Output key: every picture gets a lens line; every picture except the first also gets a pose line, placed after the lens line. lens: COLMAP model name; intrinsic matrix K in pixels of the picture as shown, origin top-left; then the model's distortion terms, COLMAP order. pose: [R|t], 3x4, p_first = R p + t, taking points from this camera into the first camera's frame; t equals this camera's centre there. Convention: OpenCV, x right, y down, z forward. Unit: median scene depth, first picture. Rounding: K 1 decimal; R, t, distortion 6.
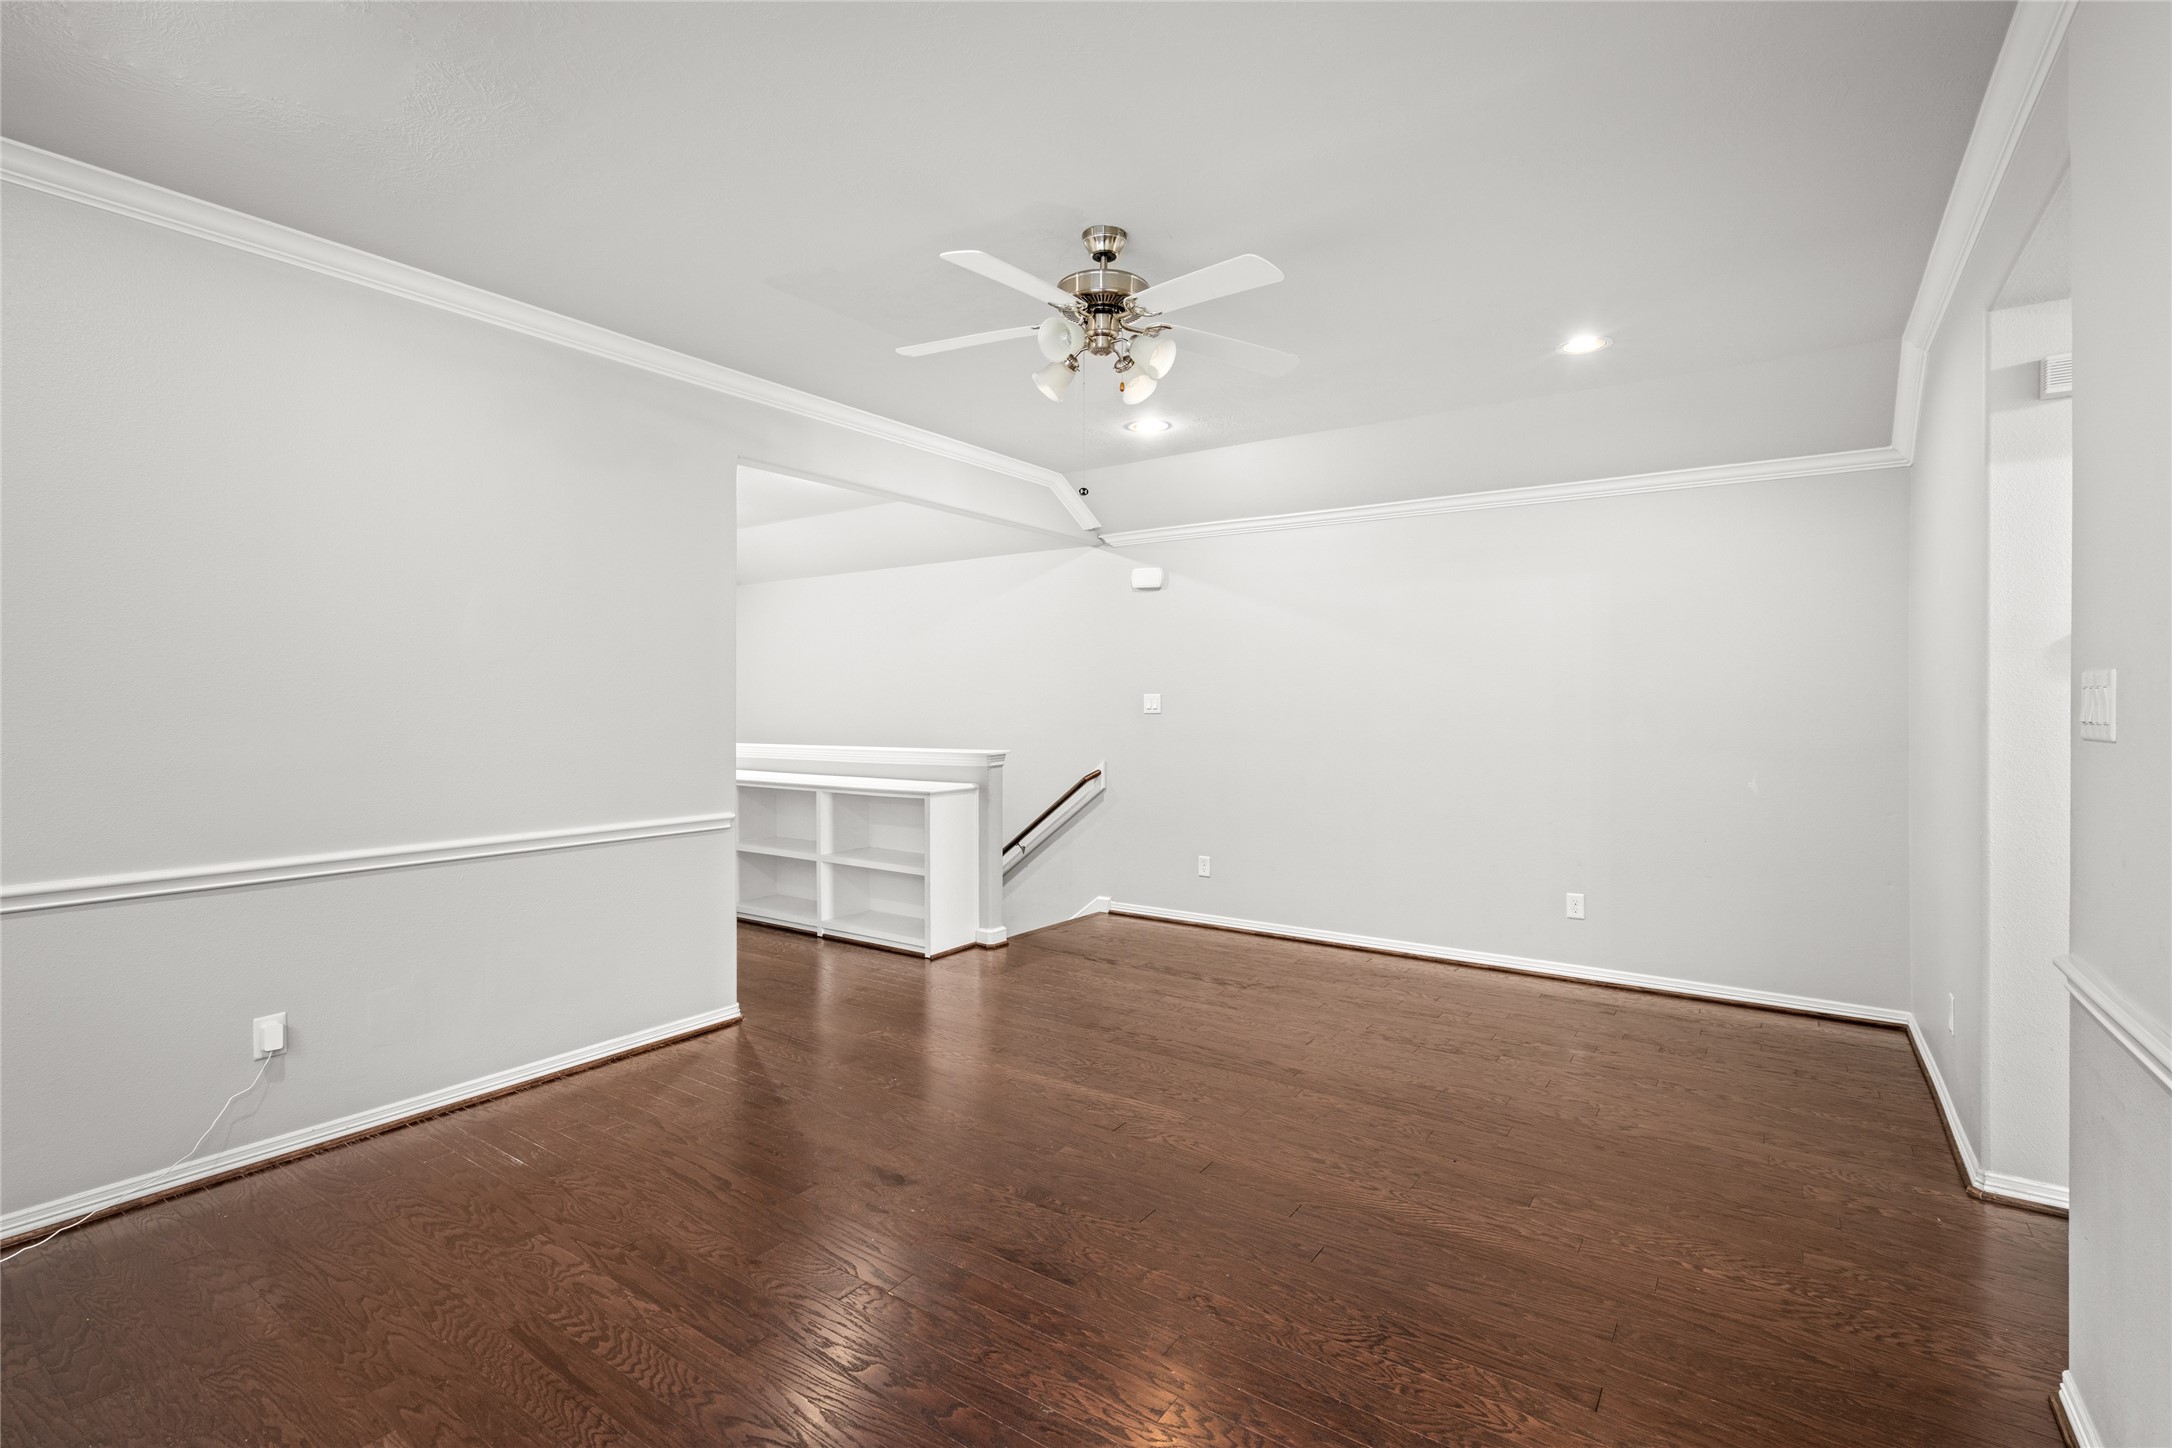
lens RADIAL K [[988.7, 0, 1082.2], [0, 988.7, 709.5], [0, 0, 1]] dist [-0.001784, 0.000347]
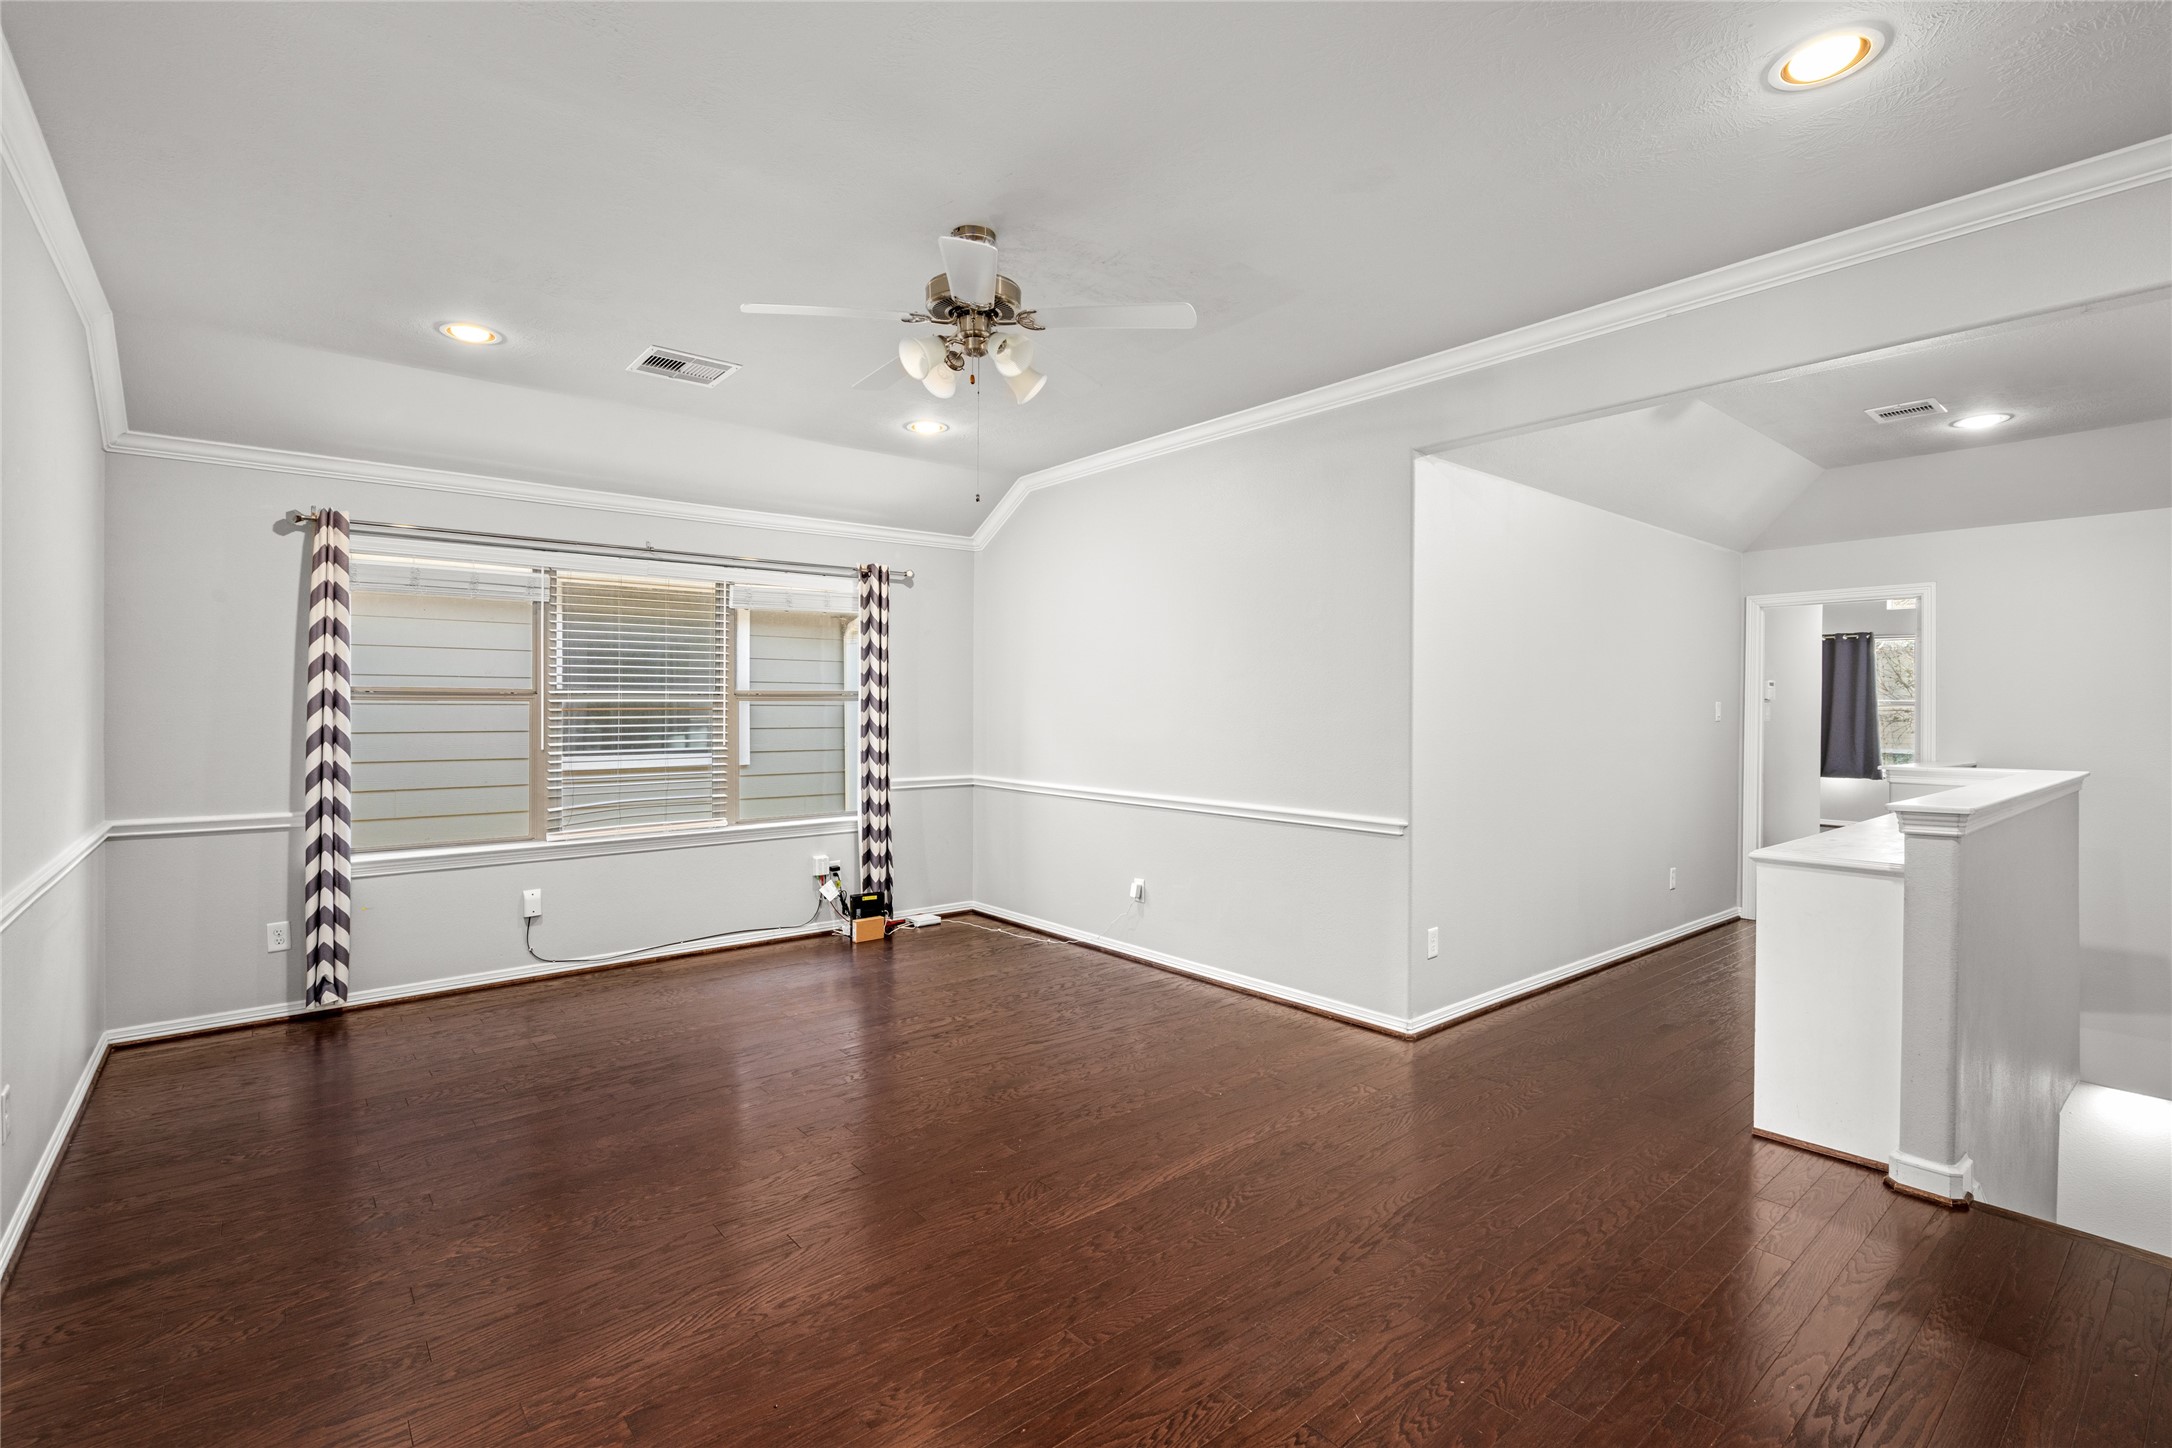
lens RADIAL K [[988.7, 0, 1082.2], [0, 988.7, 709.5], [0, 0, 1]] dist [-0.001784, 0.000347]
pose [[-0.261508, -0.001255, -0.965201, 0.803355], [-0.008819, 0.999961, 0.001089, -0.002633], [0.965161, 0.008797, -0.261509, 1.147910]]
